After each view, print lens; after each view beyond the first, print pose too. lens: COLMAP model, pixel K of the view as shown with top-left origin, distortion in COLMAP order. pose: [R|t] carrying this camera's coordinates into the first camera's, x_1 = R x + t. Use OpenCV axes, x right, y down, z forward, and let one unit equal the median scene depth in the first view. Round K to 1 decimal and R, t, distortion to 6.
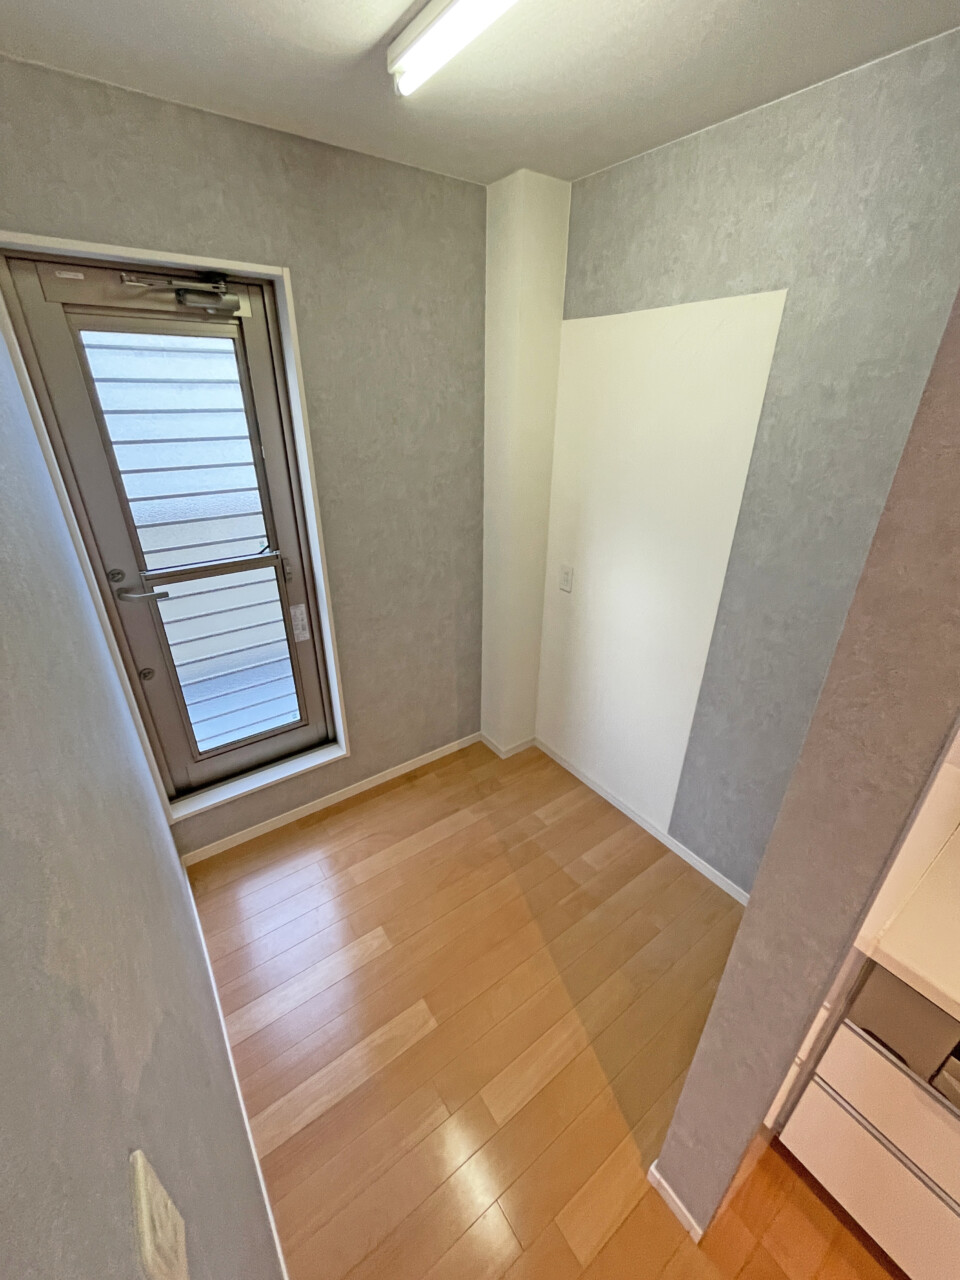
lens RADIAL K [[519.6, 0, 483.1], [0, 519.6, 635.3], [0, 0, 1]] dist [-0.002784, -0.000107]
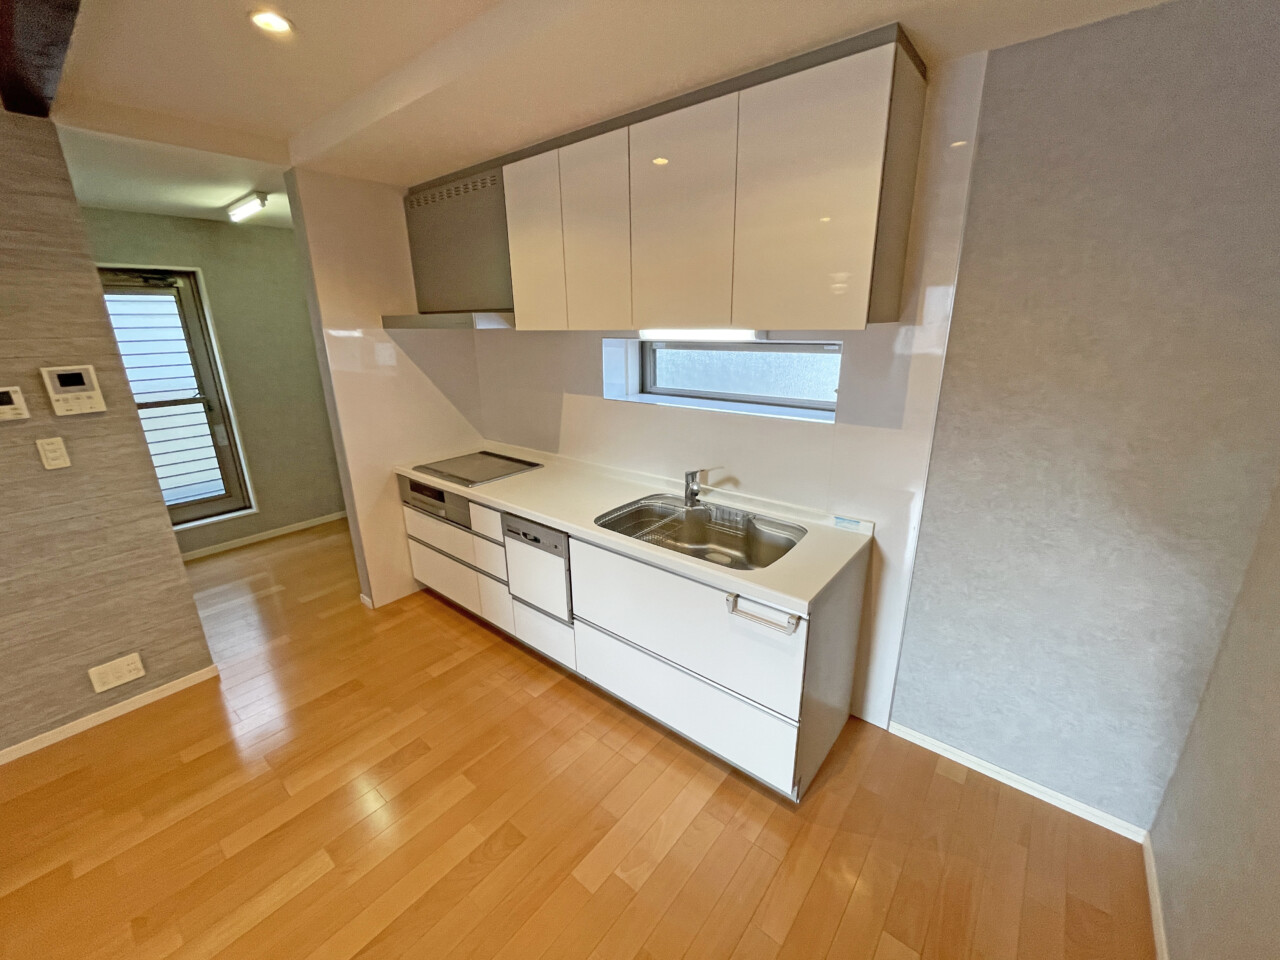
lens RADIAL K [[519.6, 0, 638.2], [0, 519.6, 481.6], [0, 0, 1]] dist [-0.002784, -0.000107]
pose [[0.966364, -0.095255, 0.238885, 0.700747], [0.131302, 0.981434, -0.139813, 0.657719], [-0.221132, 0.166477, 0.960930, -1.212764]]
